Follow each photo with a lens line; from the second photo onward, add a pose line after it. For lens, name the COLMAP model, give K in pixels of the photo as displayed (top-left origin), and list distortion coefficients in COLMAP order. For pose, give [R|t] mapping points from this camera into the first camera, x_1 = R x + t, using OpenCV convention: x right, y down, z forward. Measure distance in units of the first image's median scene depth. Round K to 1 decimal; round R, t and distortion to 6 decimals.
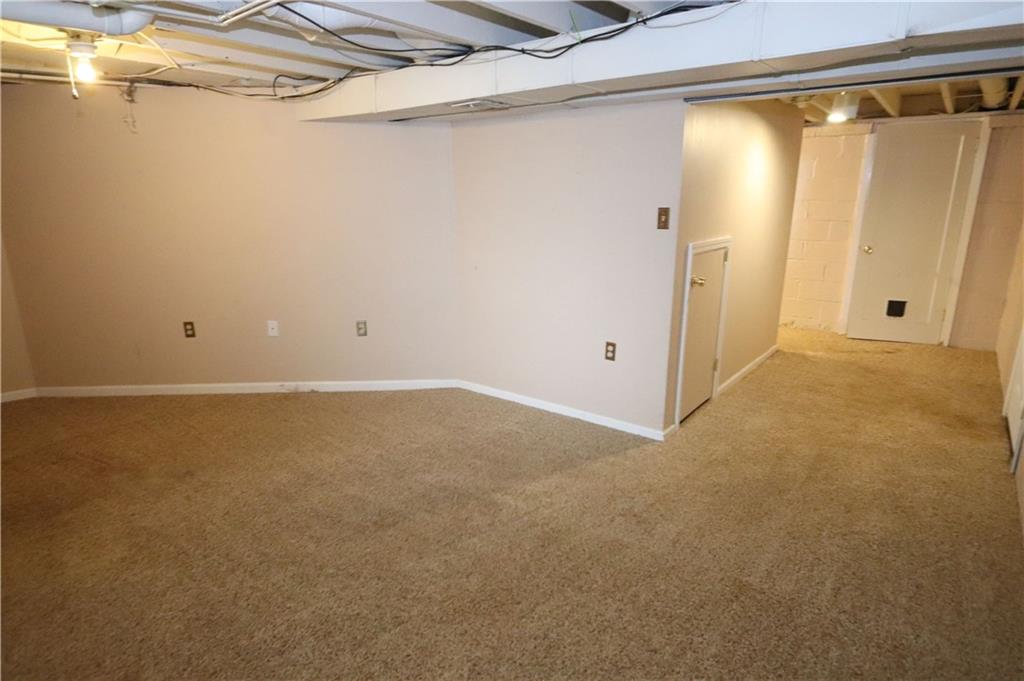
lens RADIAL K [[544.1, 0, 515.6], [0, 544.1, 340.7], [0, 0, 1]] dist [-0.004572, 0.000413]
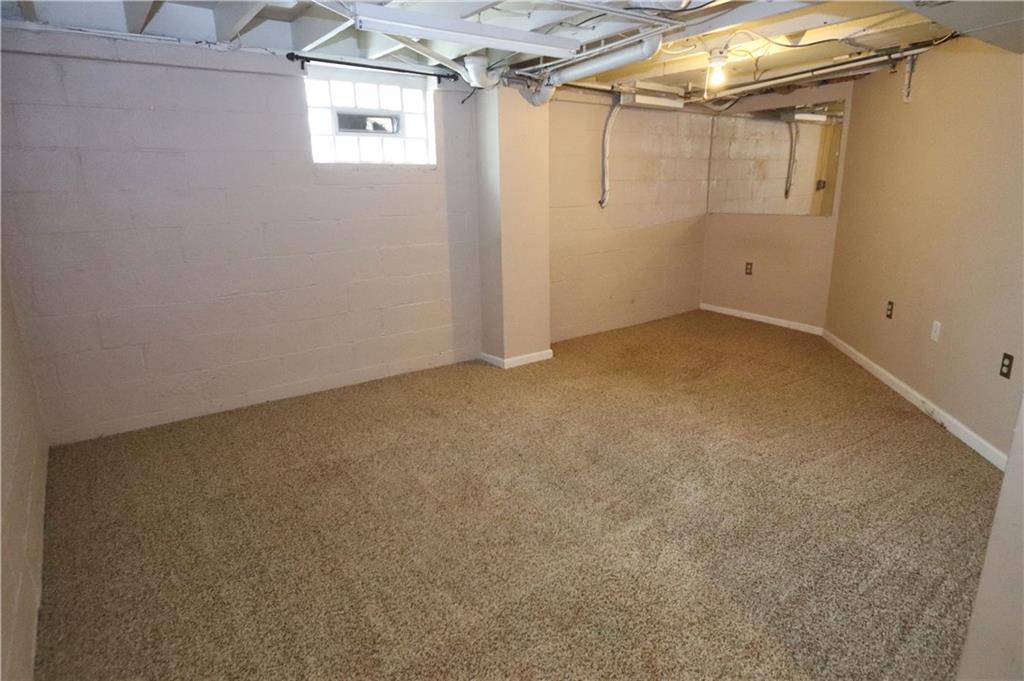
lens RADIAL K [[572.5, 0, 512.0], [0, 572.5, 340.5], [0, 0, 1]] dist [-0.001472, 0.000208]
pose [[-0.243719, 0.256769, -0.935239, 0.501984], [-0.228903, 0.921844, 0.312742, -0.131179], [0.942446, 0.290300, -0.165895, 0.562633]]
